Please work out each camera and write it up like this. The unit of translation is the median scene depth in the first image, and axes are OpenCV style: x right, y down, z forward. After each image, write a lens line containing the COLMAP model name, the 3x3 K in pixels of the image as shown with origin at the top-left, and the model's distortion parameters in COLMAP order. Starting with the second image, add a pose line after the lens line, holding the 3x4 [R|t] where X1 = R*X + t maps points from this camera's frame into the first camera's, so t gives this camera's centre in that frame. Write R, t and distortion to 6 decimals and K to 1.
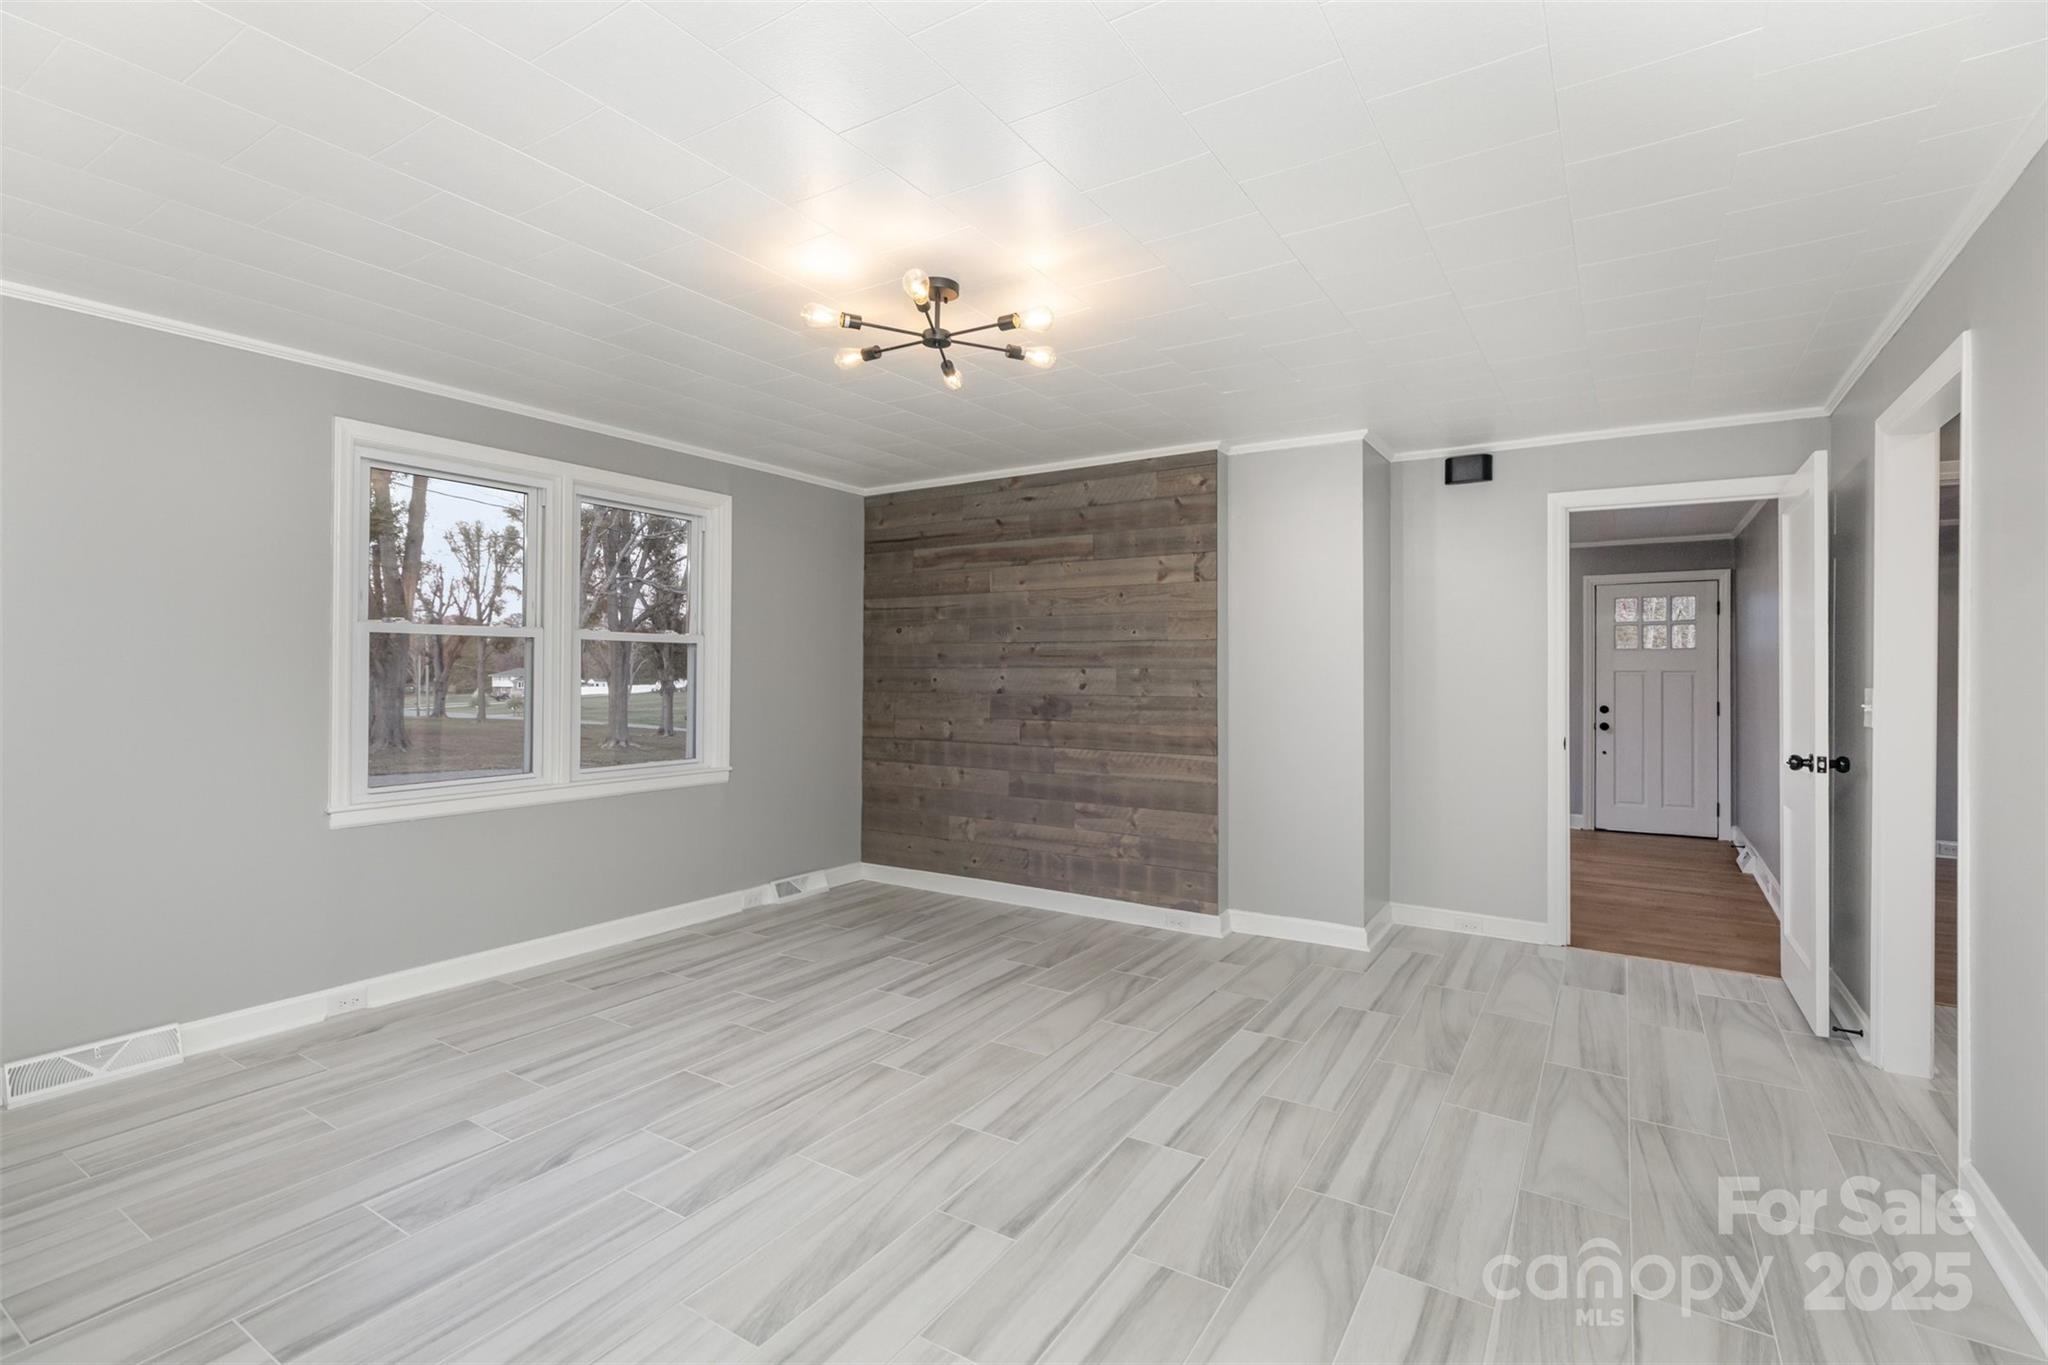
lens RADIAL K [[925.7, 0, 1029.1], [0, 925.7, 673.9], [0, 0, 1]] dist [0.002021, 0.000125]
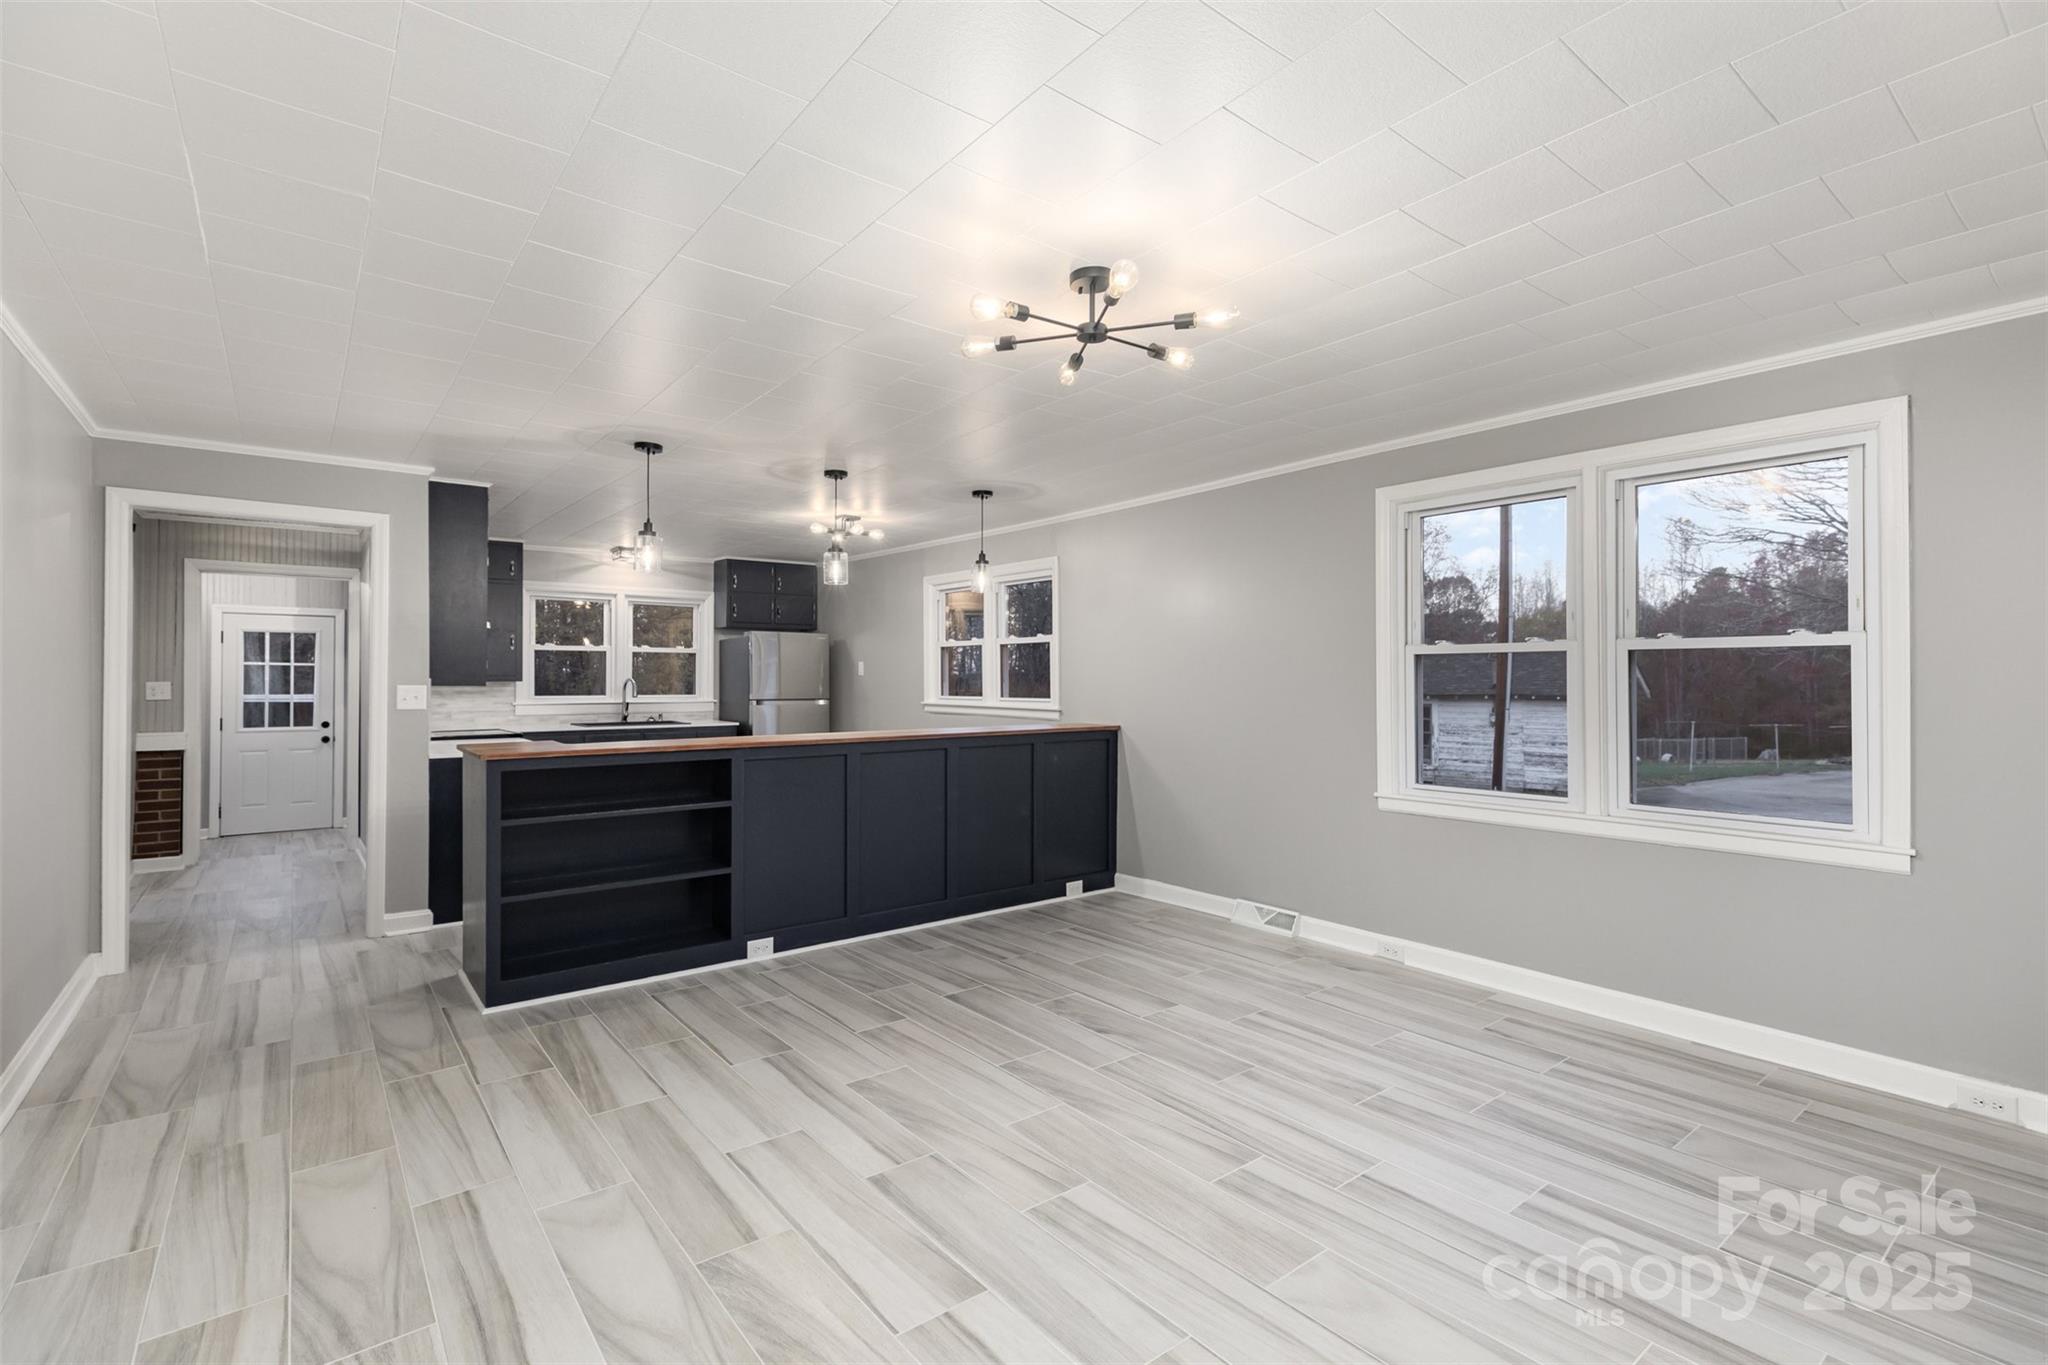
lens RADIAL K [[925.7, 0, 1028.9], [0, 925.7, 679.9], [0, 0, 1]] dist [0.002021, 0.000125]
pose [[-0.322500, -0.005219, -0.946555, 0.649817], [-0.005925, 0.999976, -0.003494, -0.005169], [0.946551, 0.004481, -0.322524, 1.001889]]
